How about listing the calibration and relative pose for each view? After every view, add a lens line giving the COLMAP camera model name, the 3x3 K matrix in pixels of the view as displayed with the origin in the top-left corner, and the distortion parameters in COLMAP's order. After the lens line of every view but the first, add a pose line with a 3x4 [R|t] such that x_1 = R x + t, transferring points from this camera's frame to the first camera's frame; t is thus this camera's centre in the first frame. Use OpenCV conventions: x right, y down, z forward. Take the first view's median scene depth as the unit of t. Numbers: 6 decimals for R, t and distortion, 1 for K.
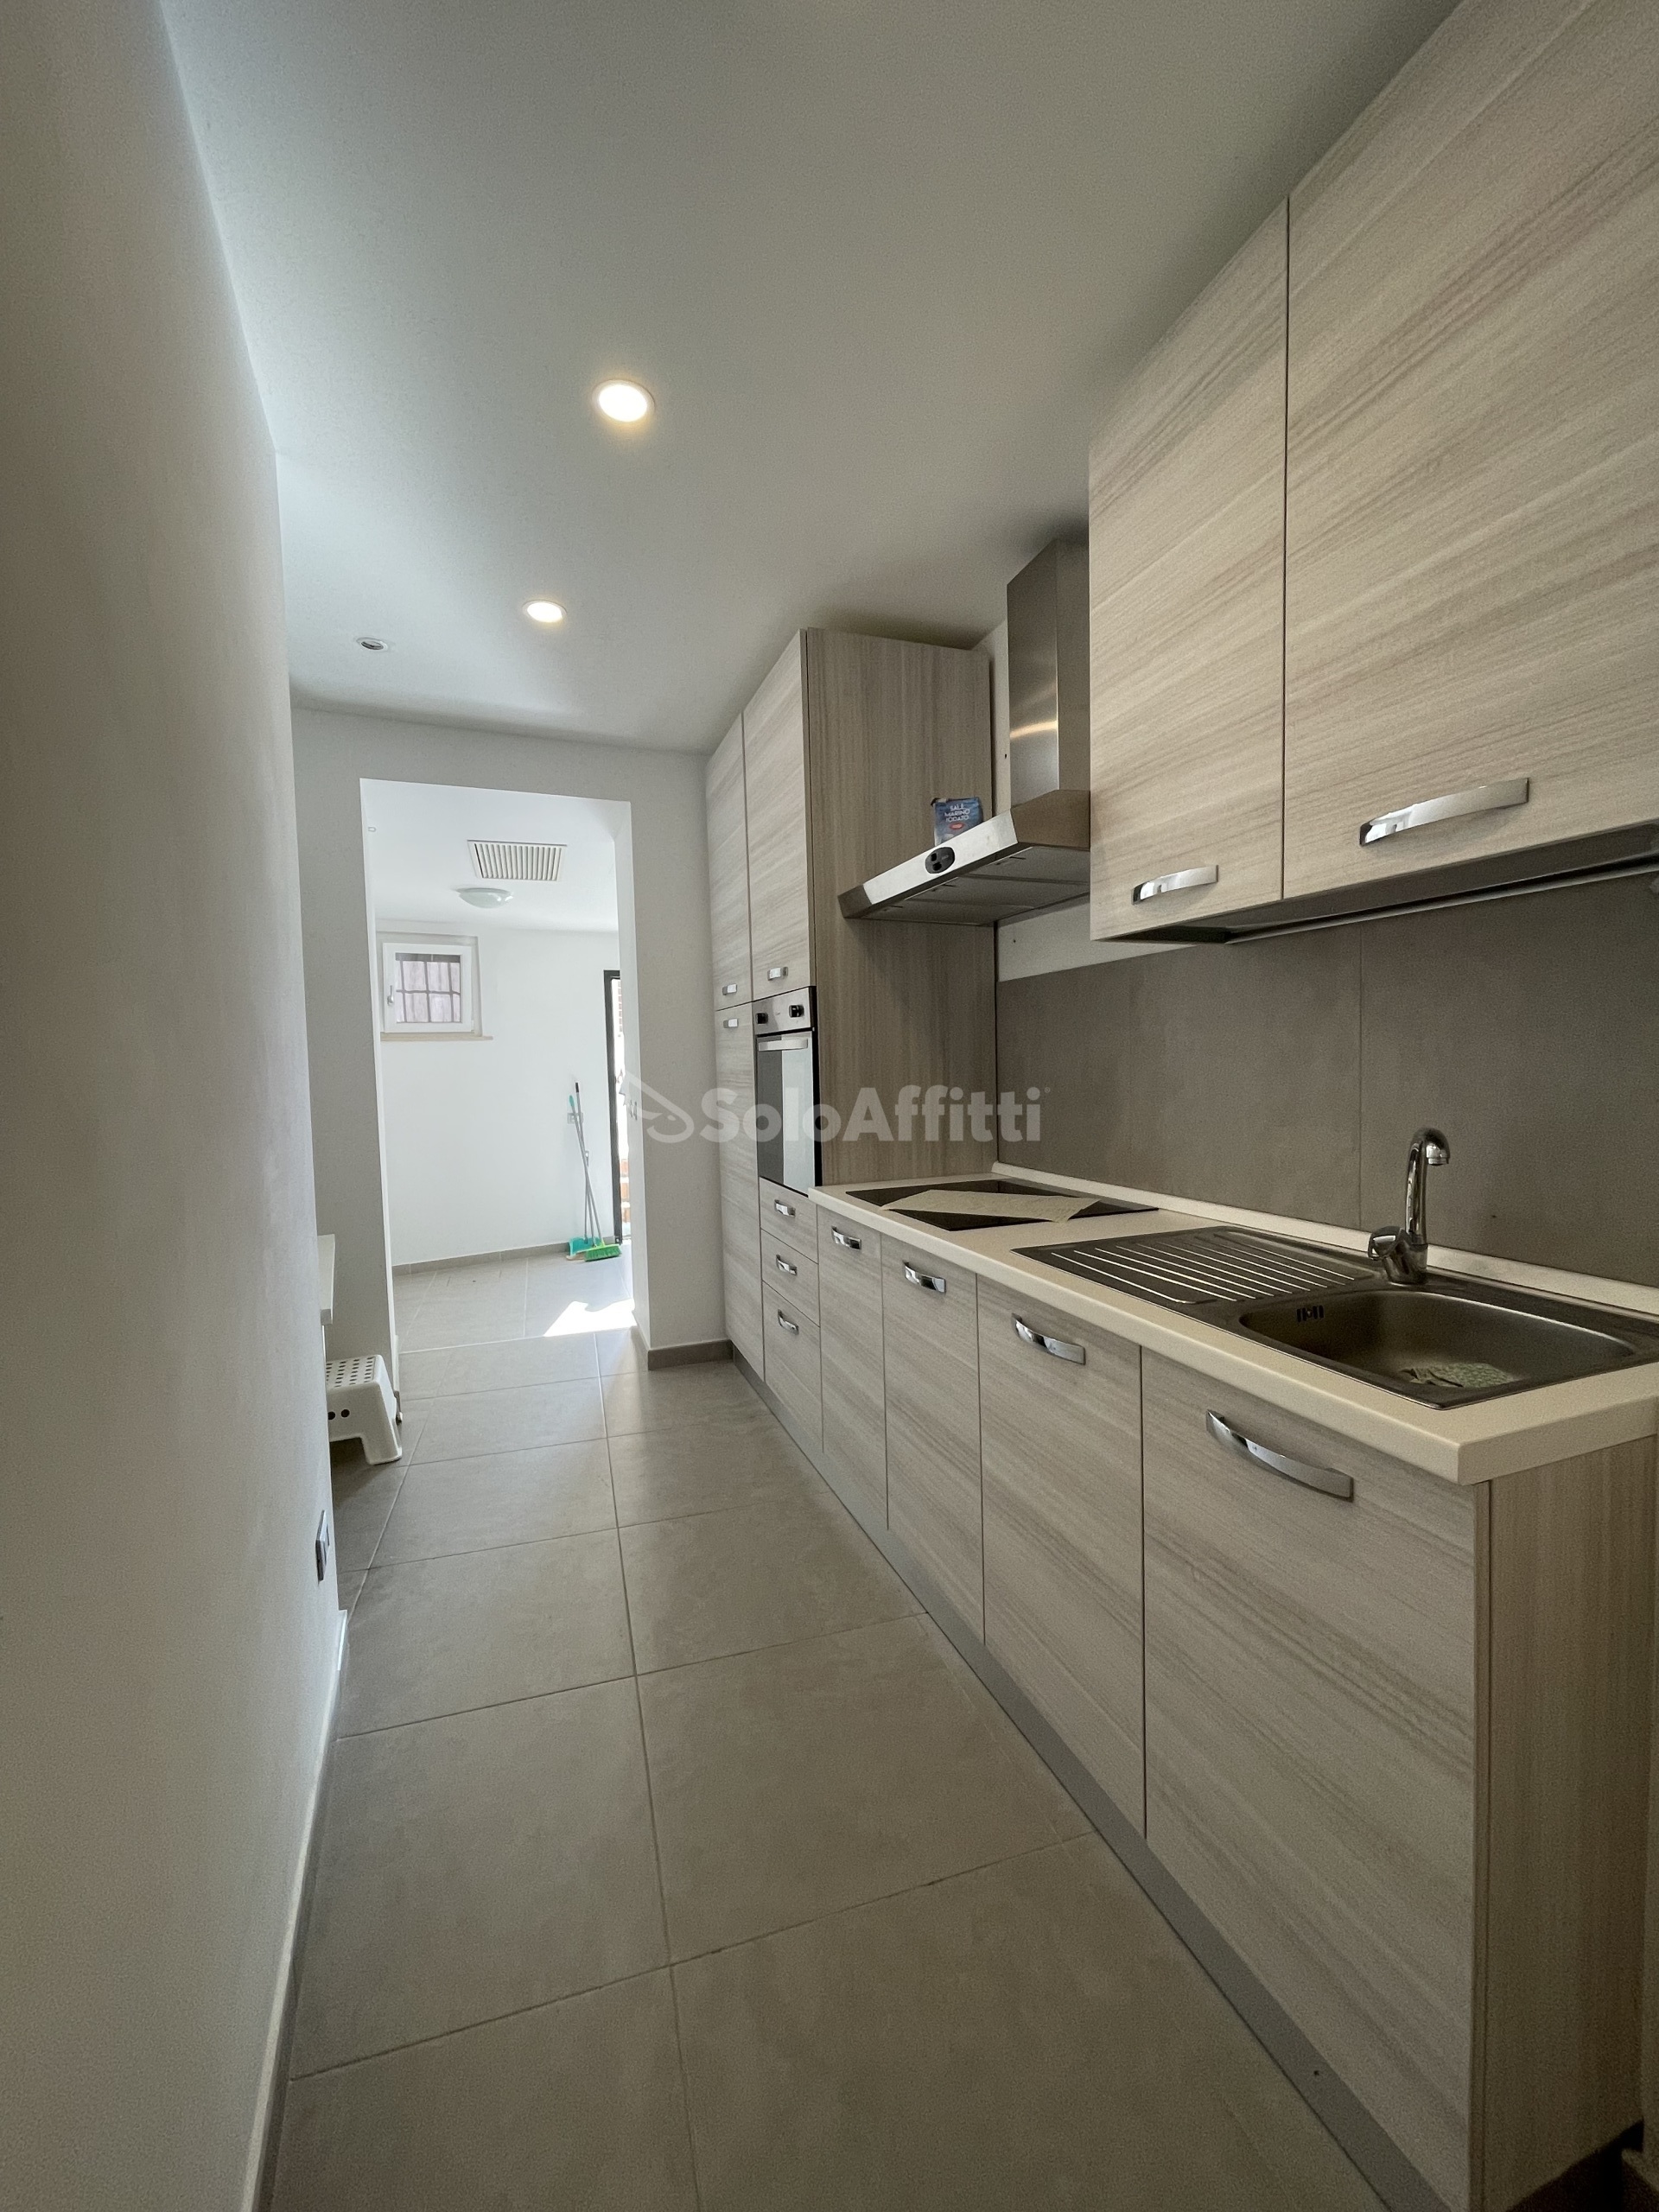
lens RADIAL K [[884.5, 0, 835.4], [0, 884.5, 1107.0], [0, 0, 1]] dist [-0.016207, 0.000471]
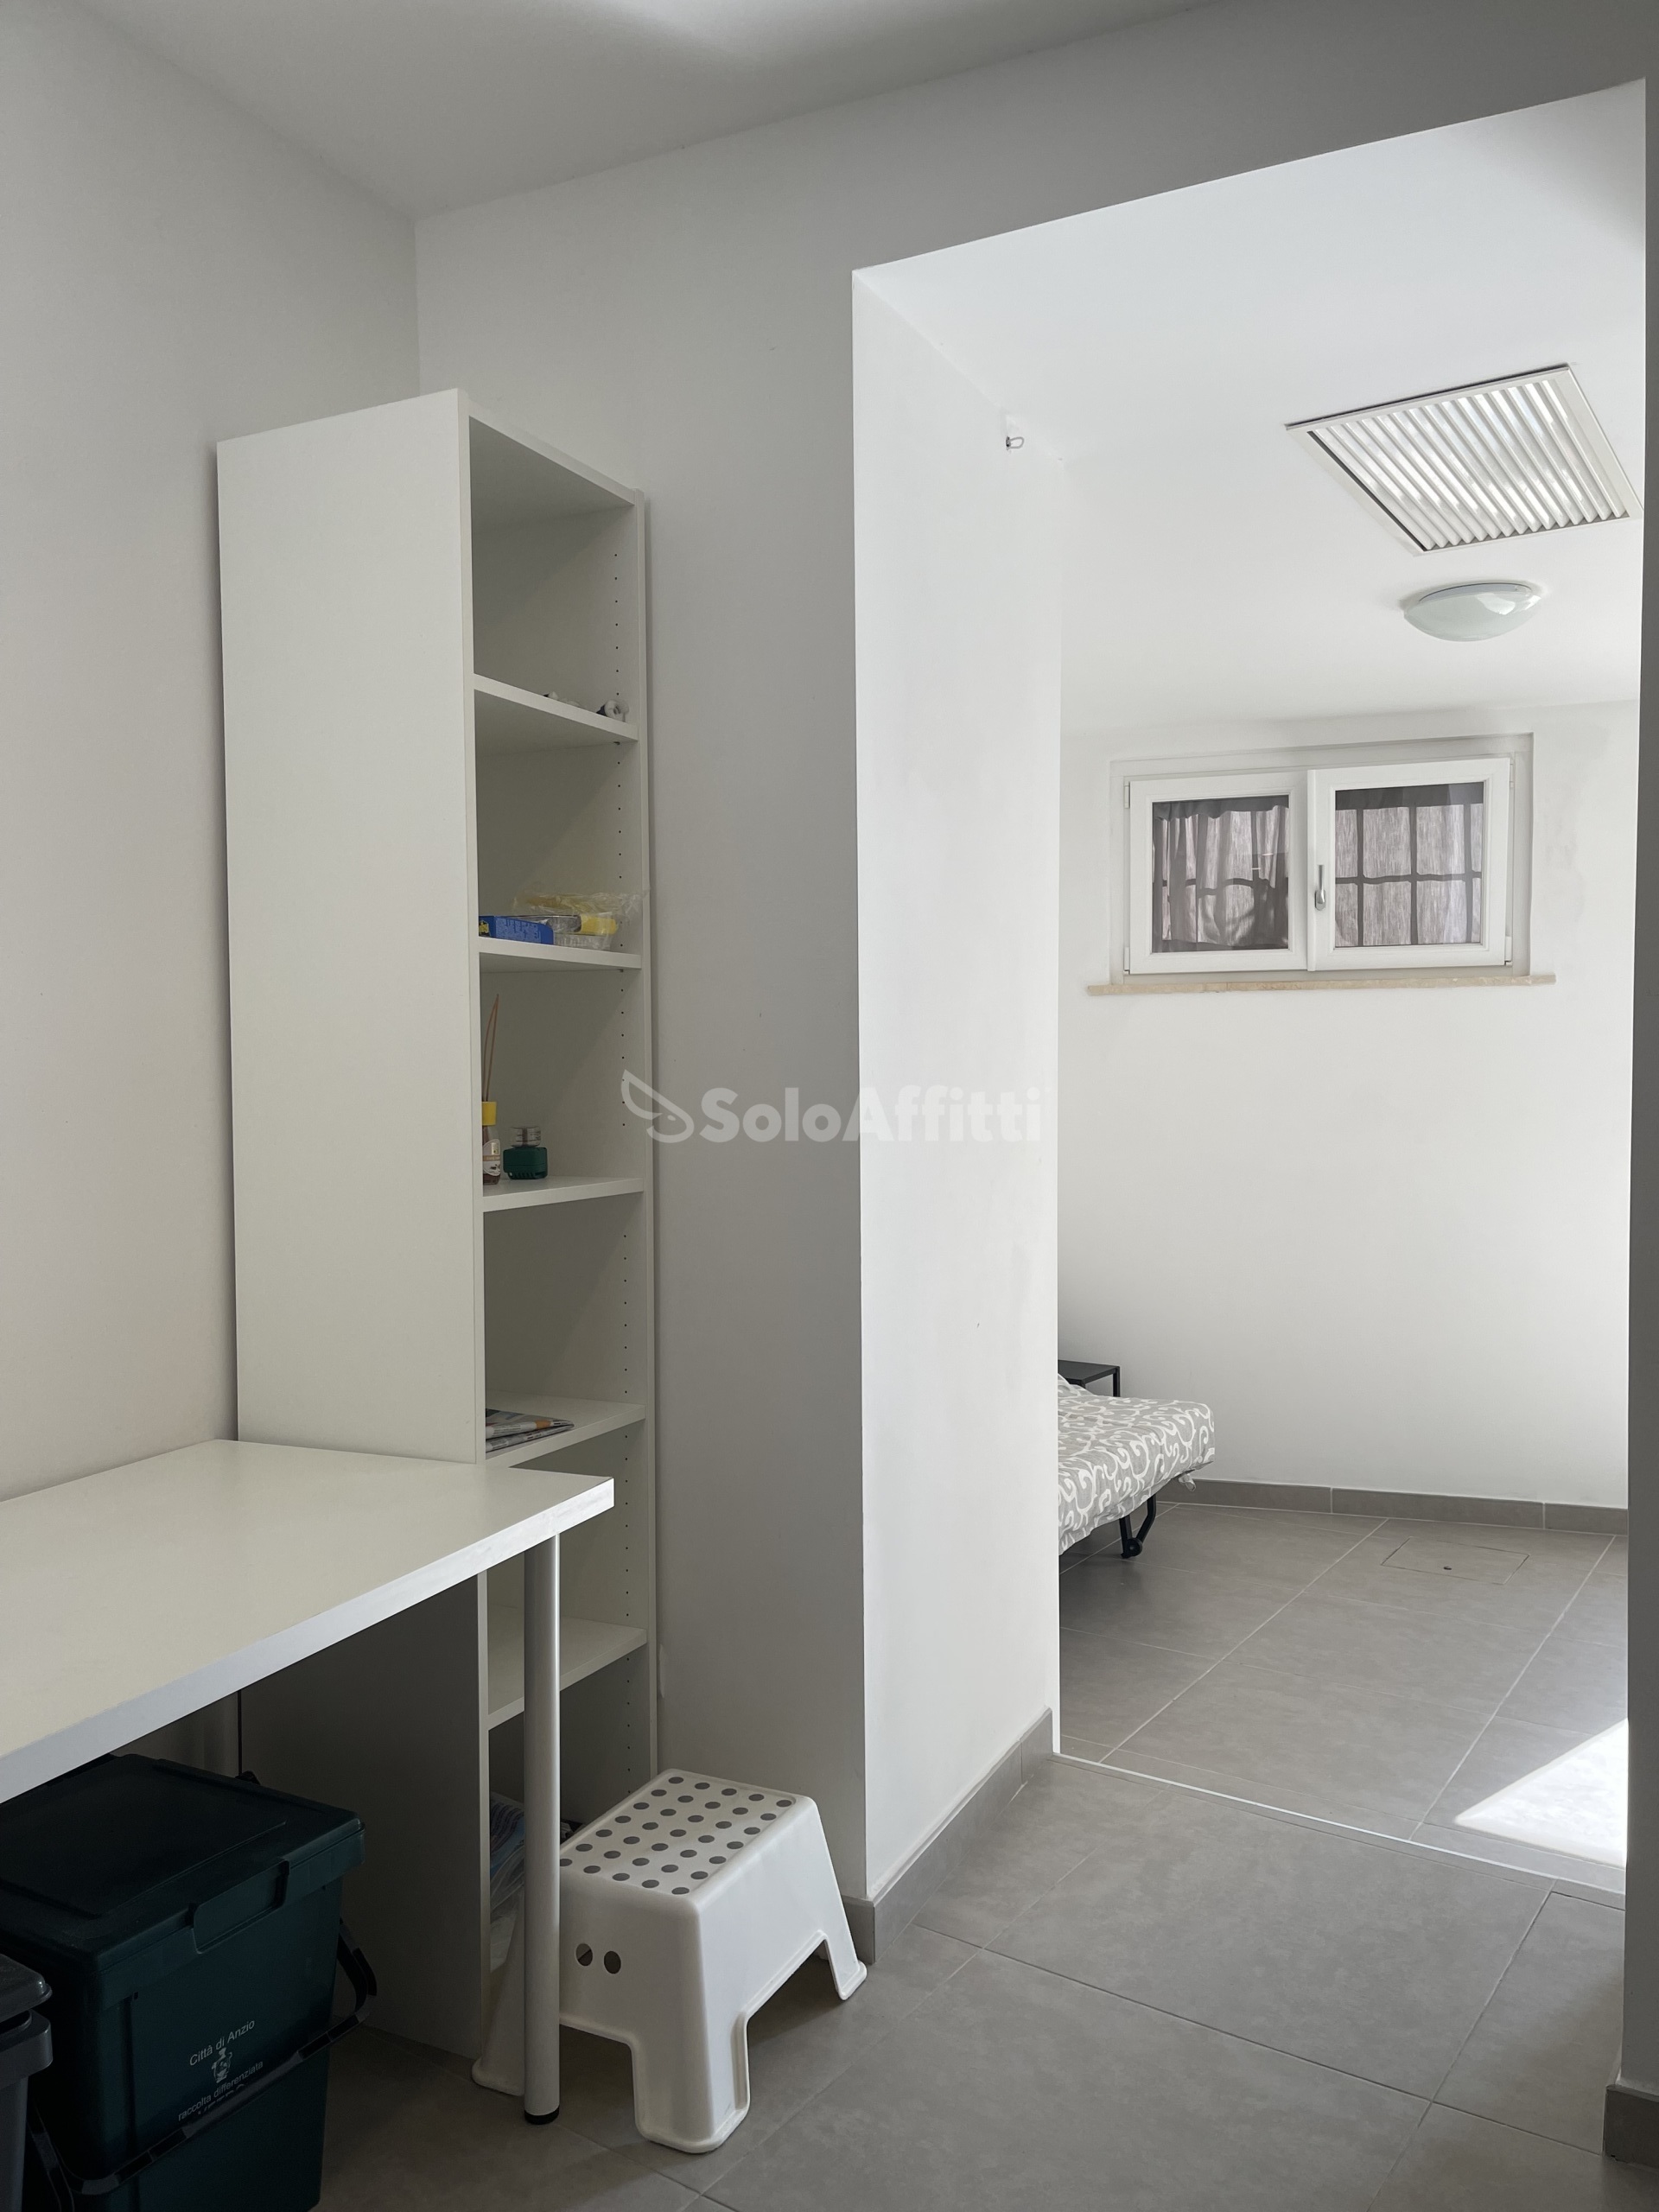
lens RADIAL K [[1659.6, 0, 832.3], [0, 1659.6, 1111.7], [0, 0, 1]] dist [0.005849, -0.002879]
pose [[0.615659, 0.040362, -0.786978, 0.015336], [-0.049581, 0.998693, 0.012433, -0.009718], [0.786451, 0.031365, 0.616855, 0.269529]]
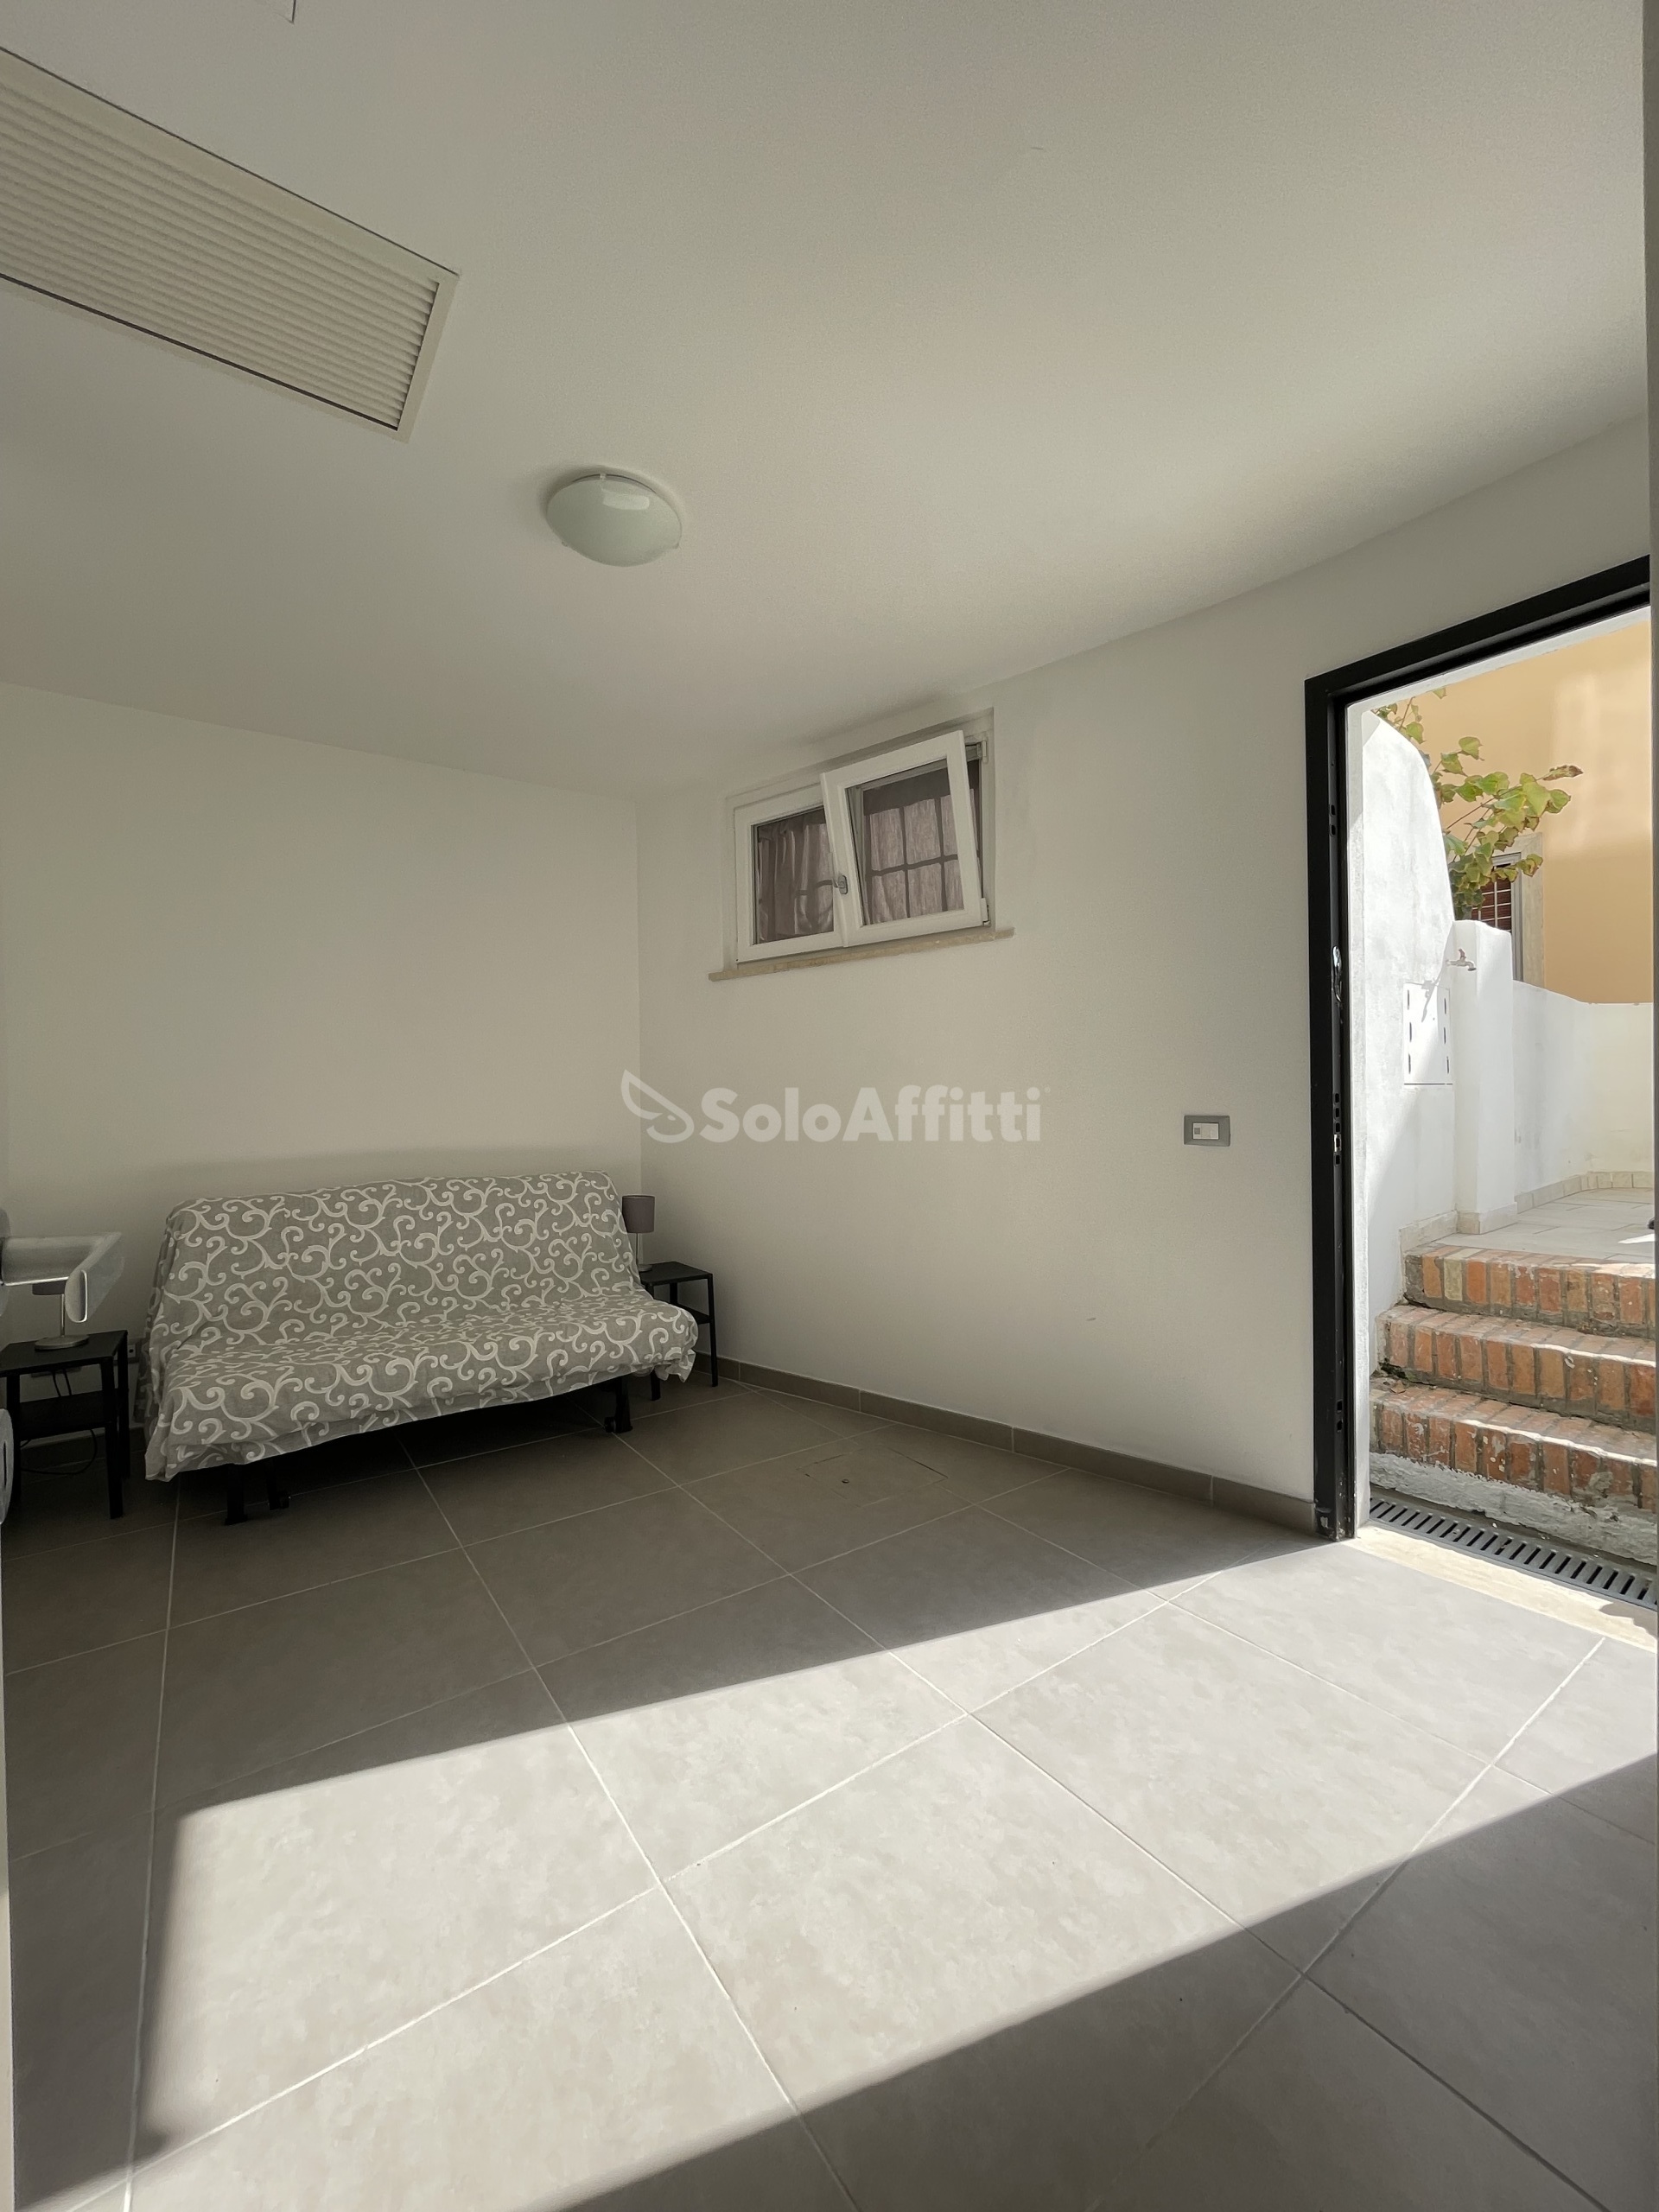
lens RADIAL K [[884.5, 0, 824.9], [0, 884.5, 1103.7], [0, 0, 1]] dist [-0.016207, 0.000471]
pose [[0.272238, 0.028043, -0.961821, 0.006371], [-0.038639, 0.999088, 0.018193, 0.001766], [0.961454, 0.032211, 0.273074, 0.819366]]
